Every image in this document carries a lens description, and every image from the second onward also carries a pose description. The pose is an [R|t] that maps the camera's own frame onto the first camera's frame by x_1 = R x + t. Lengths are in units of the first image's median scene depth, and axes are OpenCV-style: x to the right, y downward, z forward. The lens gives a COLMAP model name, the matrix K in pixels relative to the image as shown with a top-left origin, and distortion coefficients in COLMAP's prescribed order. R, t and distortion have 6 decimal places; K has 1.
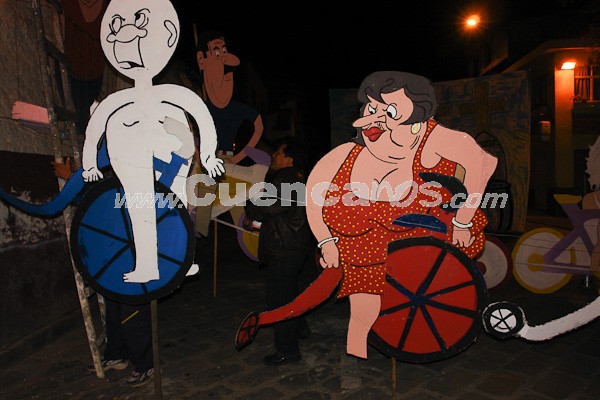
lens RADIAL K [[460.3, 0, 304.7], [0, 460.3, 199.7], [0, 0, 1]] dist [-0.052402, 0.038645]
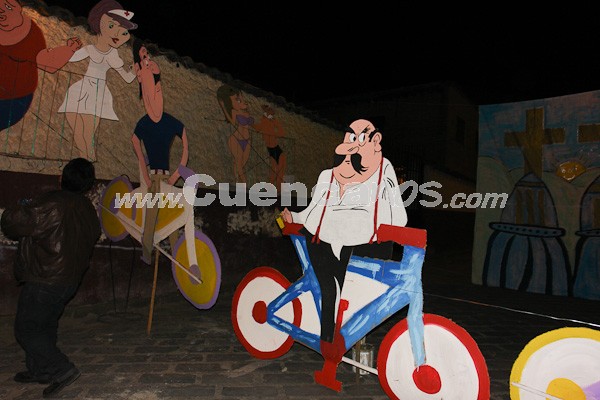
lens RADIAL K [[460.3, 0, 303.7], [0, 460.3, 186.8], [0, 0, 1]] dist [-0.052402, 0.038645]
pose [[0.824914, 0.024608, -0.564722, 0.279440], [-0.085576, 0.992973, -0.081735, -0.012198], [0.558742, 0.115751, 0.821224, 0.212215]]
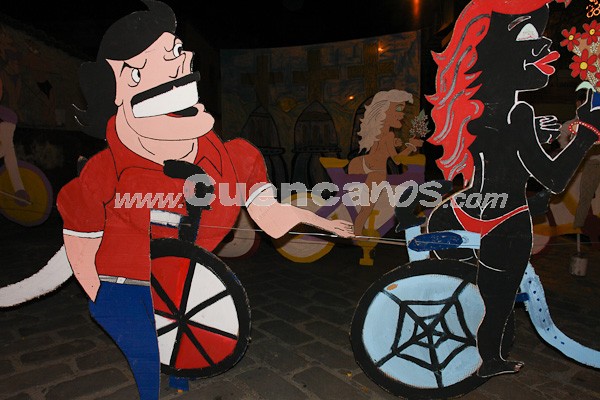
lens RADIAL K [[460.3, 0, 312.8], [0, 460.3, 200.6], [0, 0, 1]] dist [-0.052402, 0.038645]
pose [[0.999878, 0.014844, 0.004964, 0.272354], [-0.015146, 0.997585, 0.067786, 0.006562], [-0.003946, -0.067853, 0.997688, 0.026668]]
